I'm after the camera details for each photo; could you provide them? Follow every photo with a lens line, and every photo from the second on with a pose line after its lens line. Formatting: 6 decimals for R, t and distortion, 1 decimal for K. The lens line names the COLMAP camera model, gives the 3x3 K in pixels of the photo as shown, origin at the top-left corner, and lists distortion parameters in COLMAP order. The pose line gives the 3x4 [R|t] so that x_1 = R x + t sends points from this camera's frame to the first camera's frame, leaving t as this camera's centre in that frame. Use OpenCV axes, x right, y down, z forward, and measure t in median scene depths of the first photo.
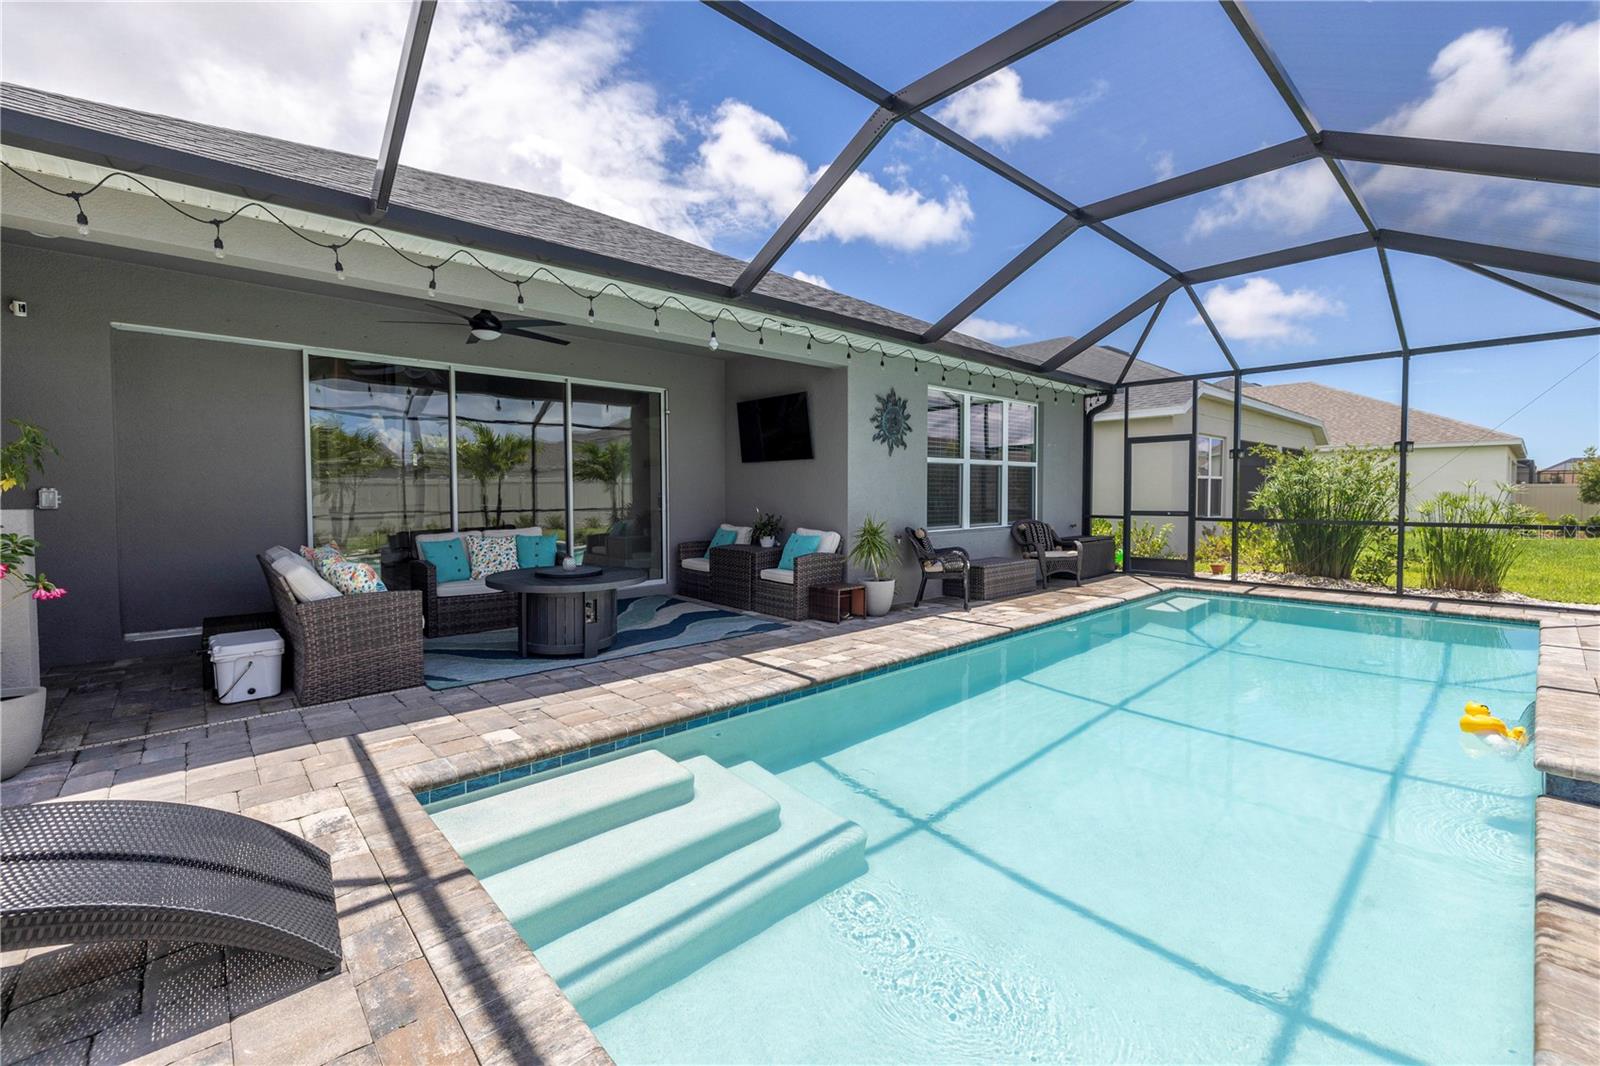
lens RADIAL K [[675.3, 0, 813.5], [0, 675.3, 522.3], [0, 0, 1]] dist [0.003288, -0.000928]
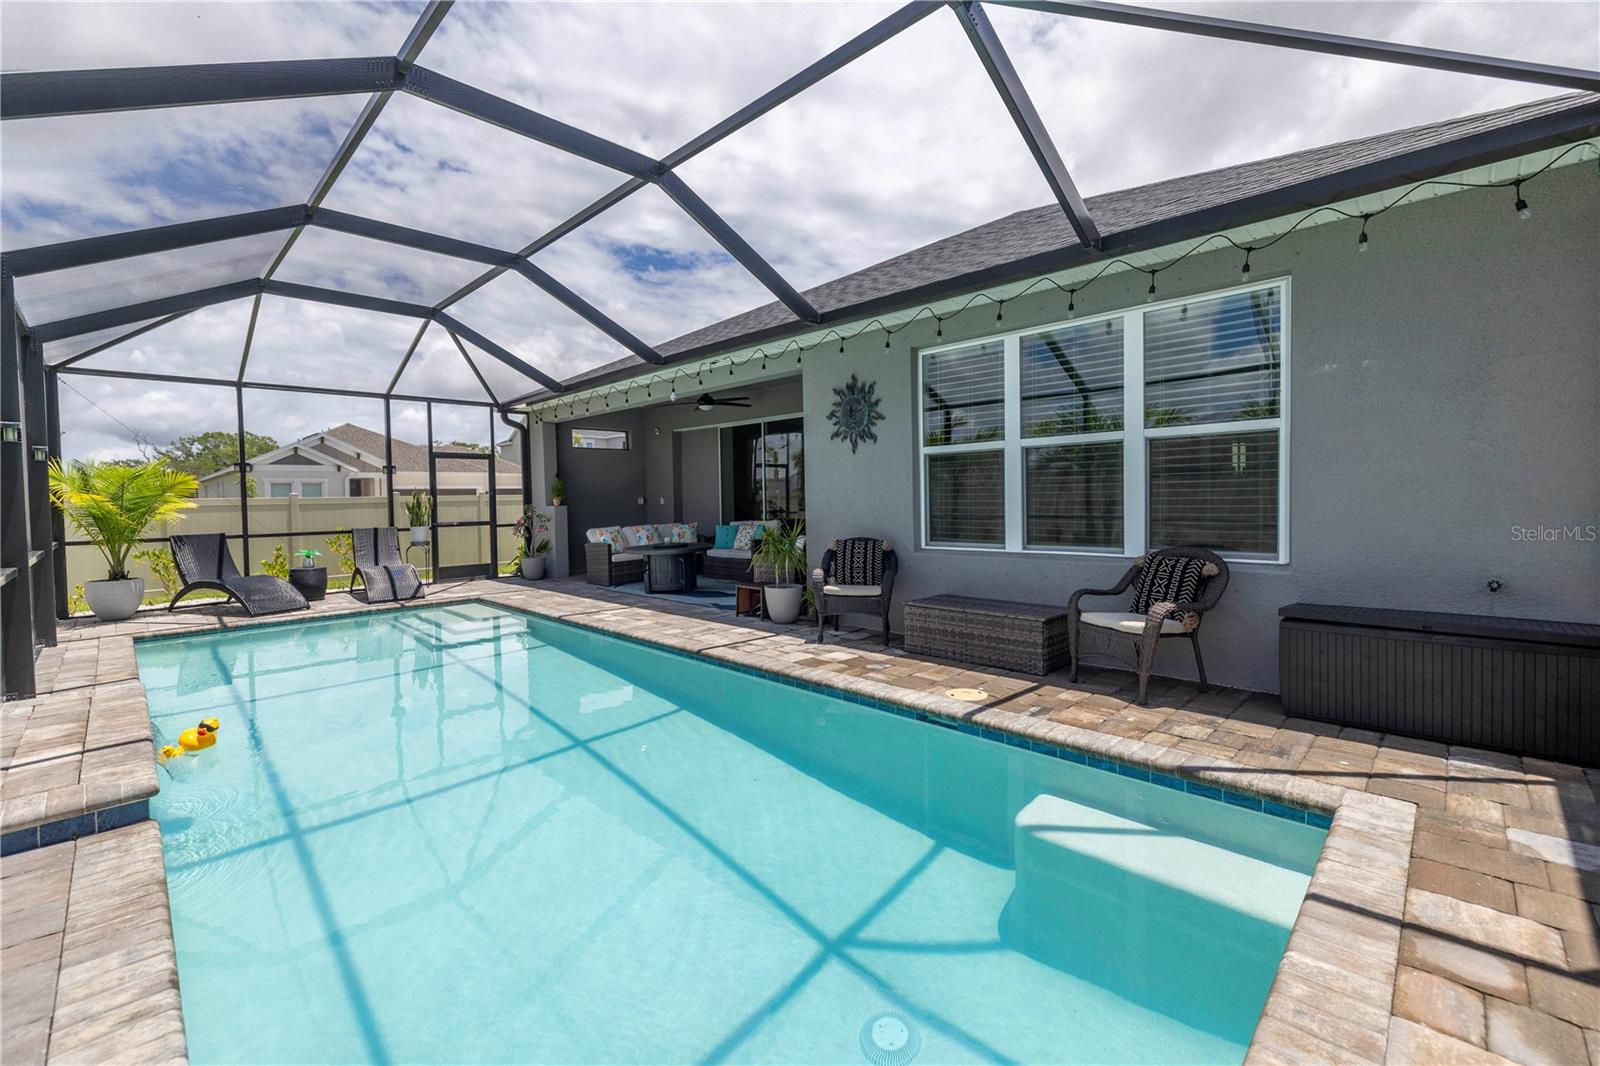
lens RADIAL K [[675.3, 0, 806.0], [0, 675.3, 530.5], [0, 0, 1]] dist [0.003288, -0.000928]
pose [[0.043327, 0.050042, -0.997807, 1.171868], [-0.028149, 0.998409, 0.048850, -0.048789], [0.998664, 0.025971, 0.044666, 1.081838]]
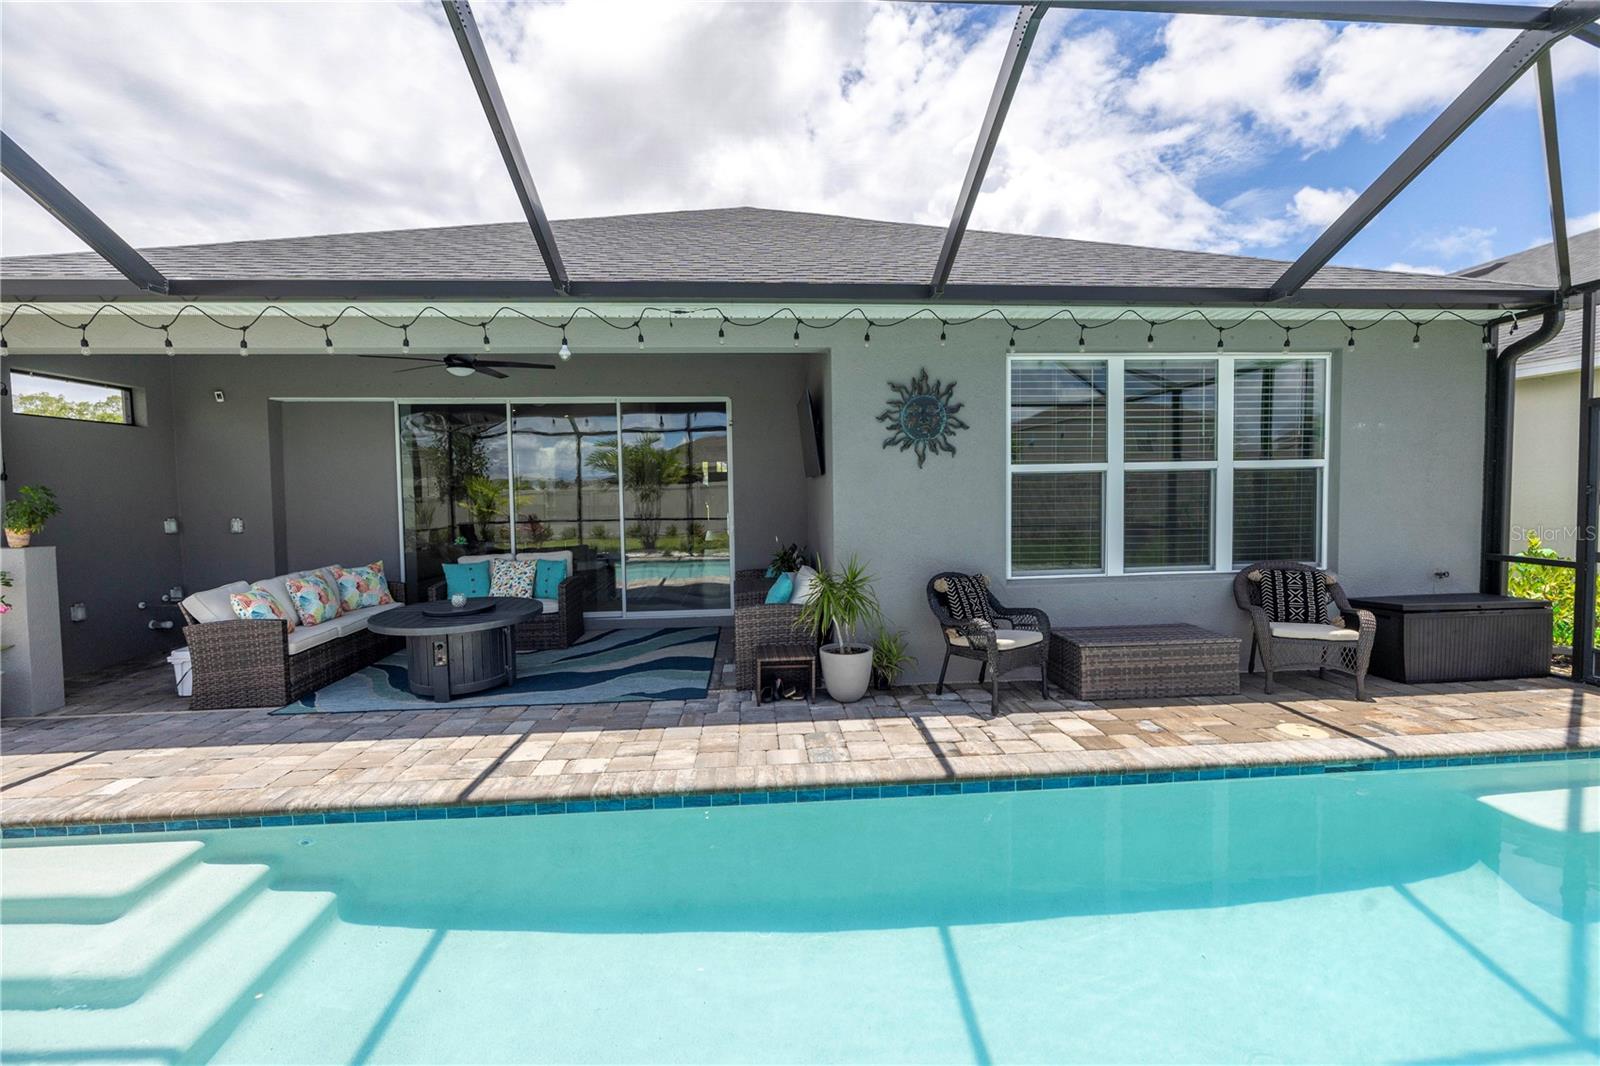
lens RADIAL K [[675.3, 0, 799.9], [0, 675.3, 518.1], [0, 0, 1]] dist [0.003288, -0.000928]
pose [[0.783513, 0.014825, -0.621199, 0.533979], [-0.014137, 0.999882, 0.006032, -0.059029], [0.621215, 0.004056, 0.783630, 0.461926]]
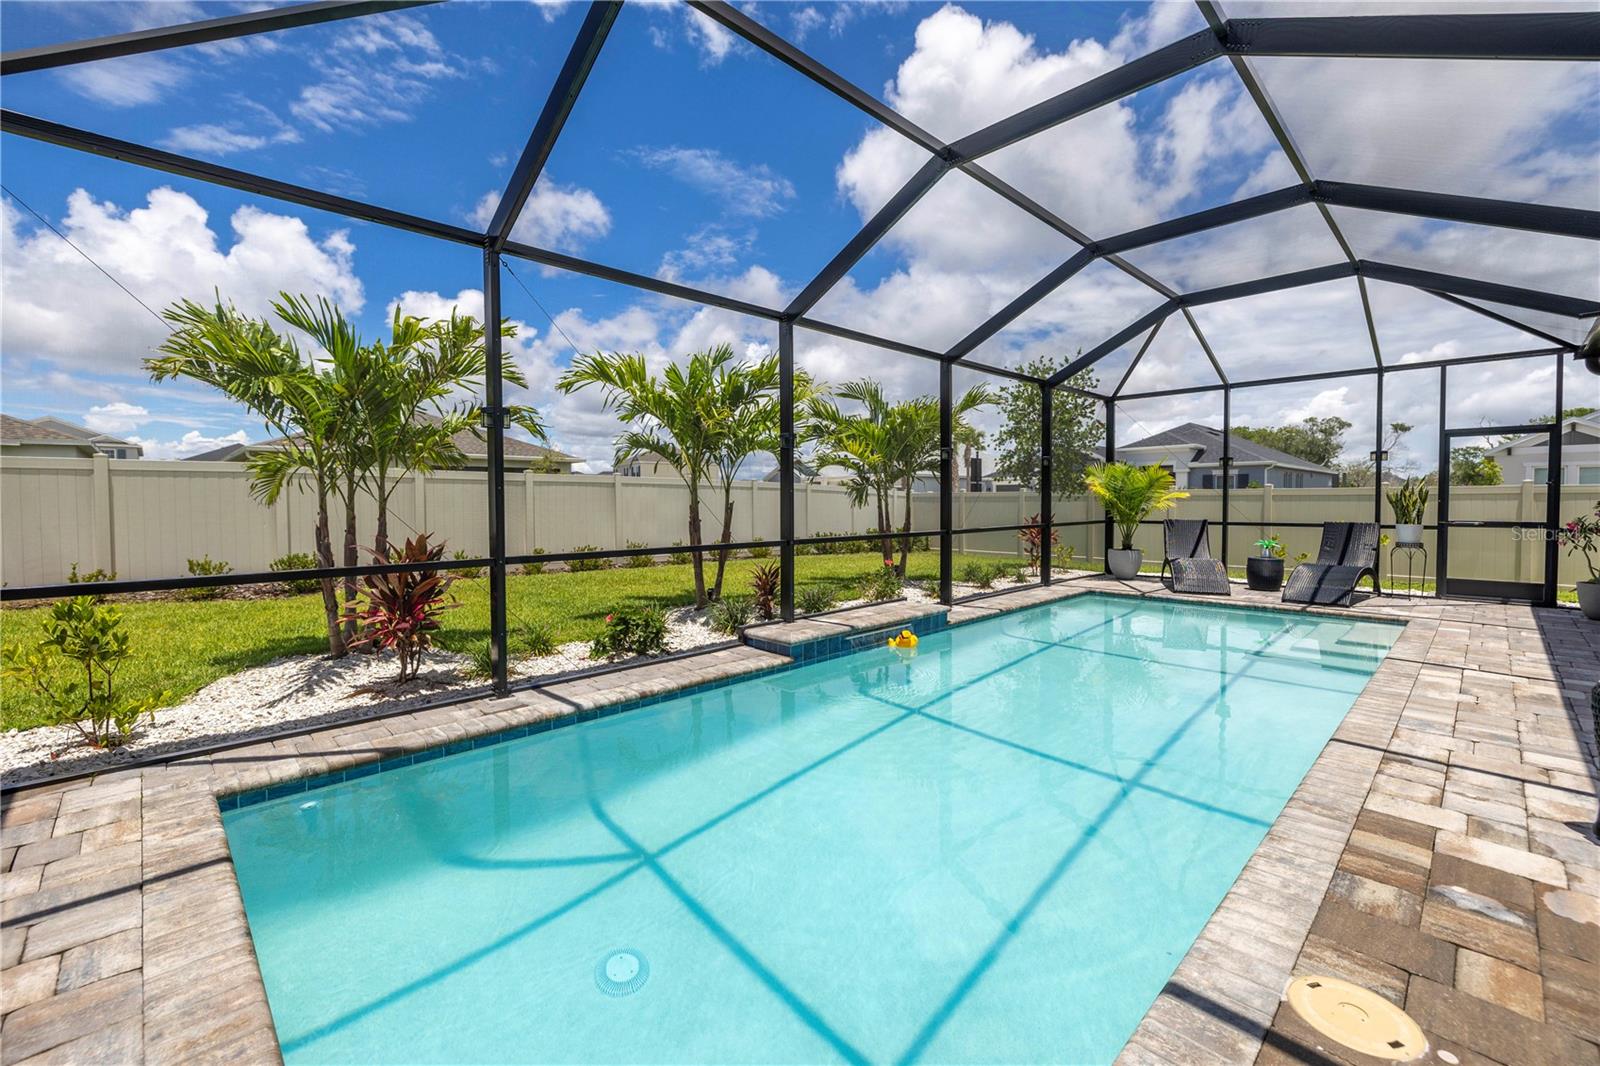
lens RADIAL K [[675.3, 0, 792.9], [0, 675.3, 520.6], [0, 0, 1]] dist [0.003288, -0.000928]
pose [[-0.999961, 0.008322, -0.003110, 0.732618], [0.008049, 0.996810, 0.079399, -0.073600], [0.003761, 0.079371, -0.996838, 1.527851]]
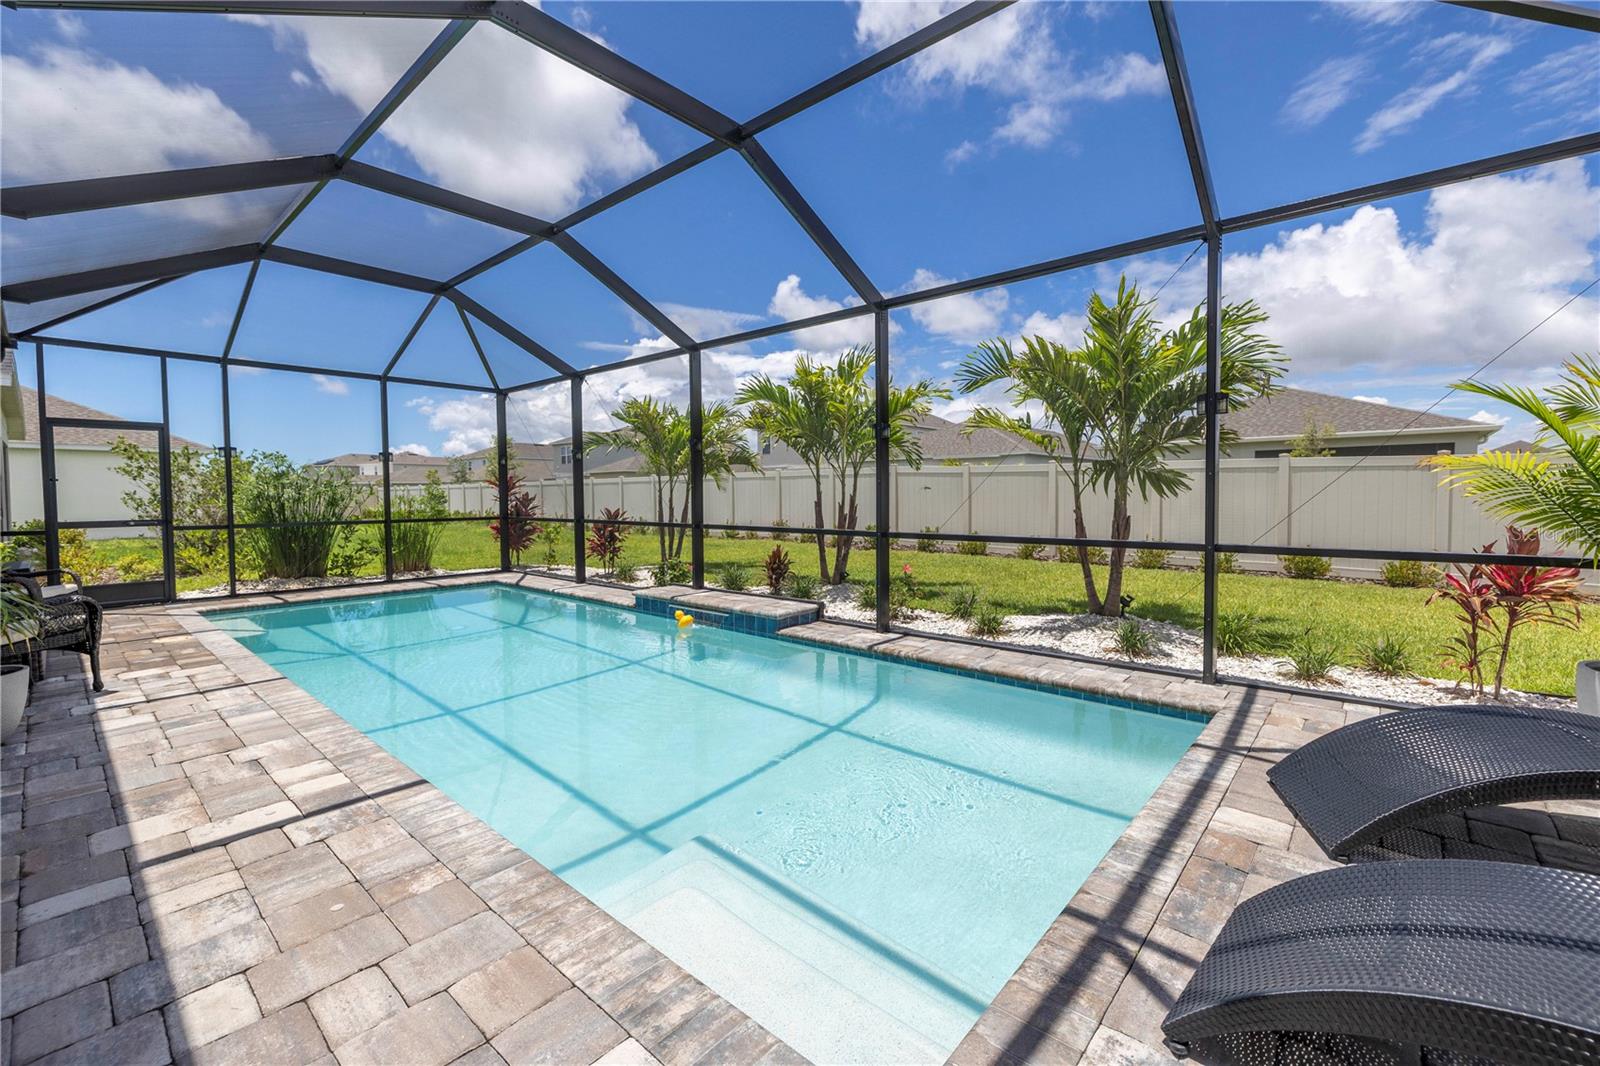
lens RADIAL K [[675.3, 0, 793.9], [0, 675.3, 521.3], [0, 0, 1]] dist [0.003288, -0.000928]
pose [[-0.101295, -0.040787, 0.994020, -0.474820], [0.053111, 0.997513, 0.046342, -0.016702], [-0.993438, 0.057487, -0.098877, 0.503382]]
